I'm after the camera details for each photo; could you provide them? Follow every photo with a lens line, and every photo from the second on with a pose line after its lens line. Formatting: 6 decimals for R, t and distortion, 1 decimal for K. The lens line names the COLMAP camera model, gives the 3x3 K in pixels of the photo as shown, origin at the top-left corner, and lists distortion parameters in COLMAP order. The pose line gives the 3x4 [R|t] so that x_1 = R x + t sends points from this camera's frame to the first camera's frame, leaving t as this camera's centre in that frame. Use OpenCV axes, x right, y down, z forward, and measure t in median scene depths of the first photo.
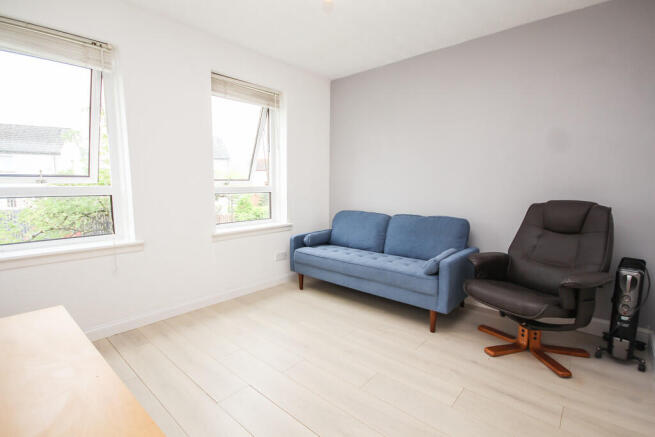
lens RADIAL K [[294.6, 0, 327.5], [0, 294.6, 218.5], [0, 0, 1]] dist [0.000292, 0.000085]
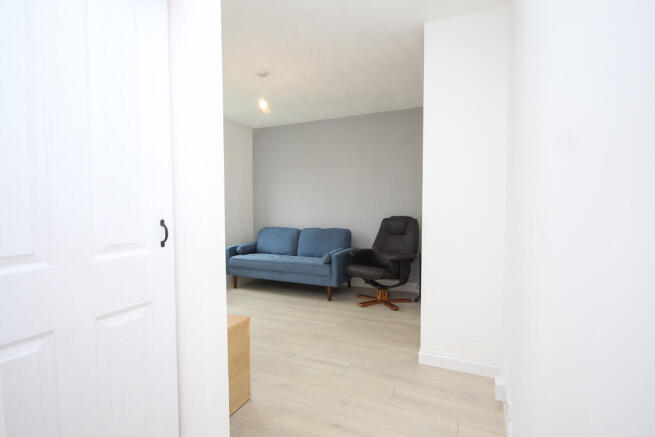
lens RADIAL K [[305.3, 0, 324.3], [0, 305.3, 216.5], [0, 0, 1]] dist [-0.001065, -0.000196]
pose [[0.957962, -0.018367, 0.286306, -0.111789], [0.041328, 0.996374, -0.074364, 0.050638], [-0.283902, 0.083070, 0.955248, -0.513569]]
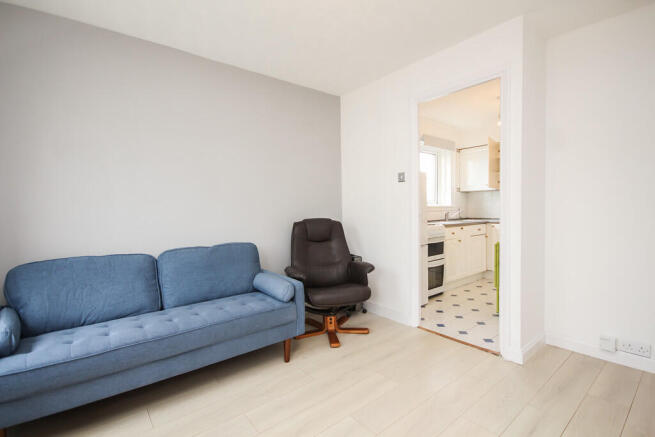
lens RADIAL K [[305.3, 0, 324.3], [0, 305.3, 216.5], [0, 0, 1]] dist [-0.001065, -0.000196]
pose [[0.195642, -0.036961, 0.979979, -0.504340], [0.126233, 0.991925, 0.012210, -0.068159], [-0.972517, 0.121317, 0.198728, 0.560226]]
